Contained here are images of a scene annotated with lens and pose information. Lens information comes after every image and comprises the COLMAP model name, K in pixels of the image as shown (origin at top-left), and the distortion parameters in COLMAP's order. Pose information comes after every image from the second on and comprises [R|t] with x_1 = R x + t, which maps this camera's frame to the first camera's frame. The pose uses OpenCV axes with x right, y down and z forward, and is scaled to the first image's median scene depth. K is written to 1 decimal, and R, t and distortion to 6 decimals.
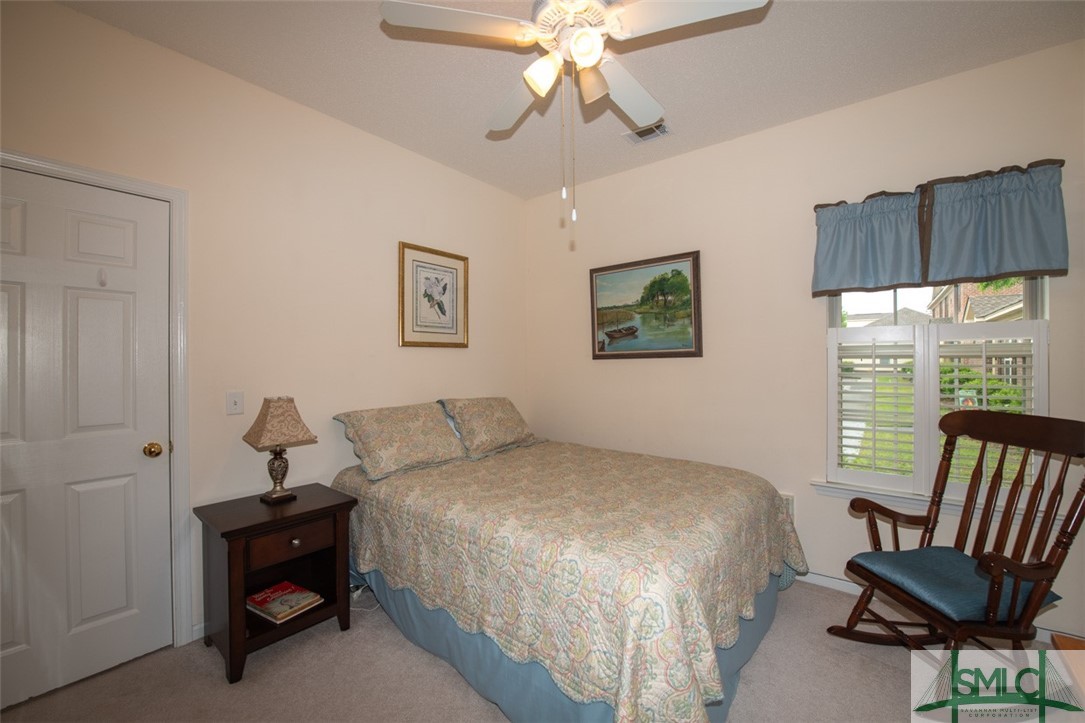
lens RADIAL K [[434.0, 0, 537.8], [0, 434.0, 354.7], [0, 0, 1]] dist [-0.012847, -0.000617]
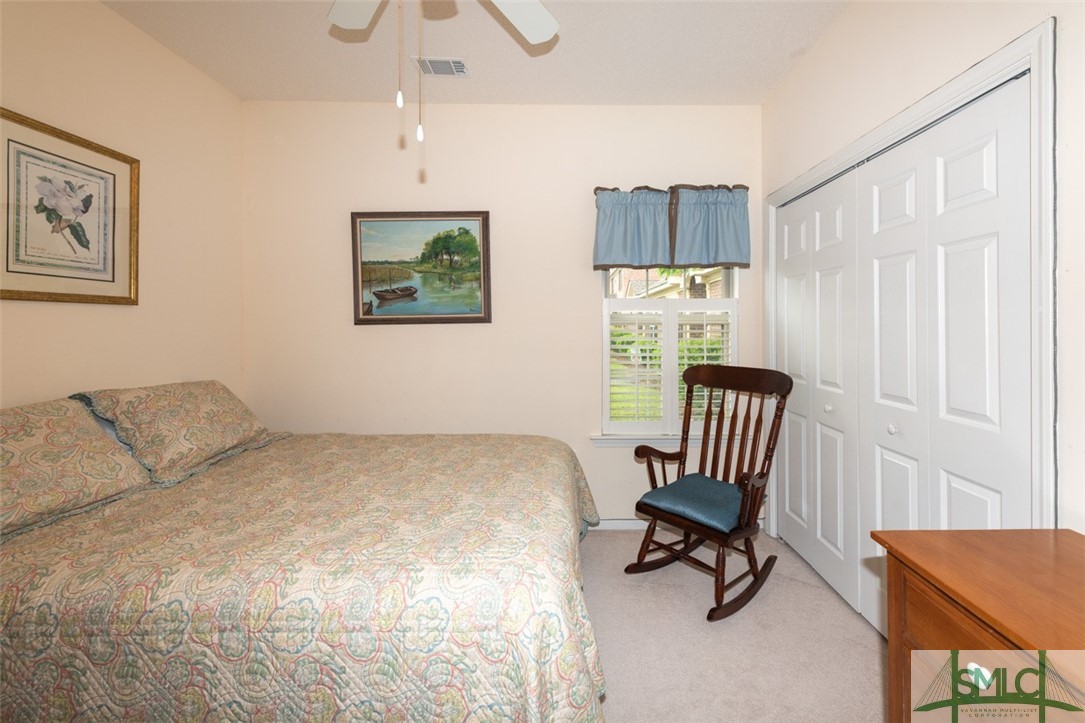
lens RADIAL K [[439.4, 0, 540.9], [0, 439.4, 321.2], [0, 0, 1]] dist [0.013585, -0.004093]
pose [[0.770907, 0.009763, 0.636872, -0.204438], [-0.011135, 0.999936, -0.001850, 0.002877], [-0.636850, -0.005666, 0.770967, 0.240635]]
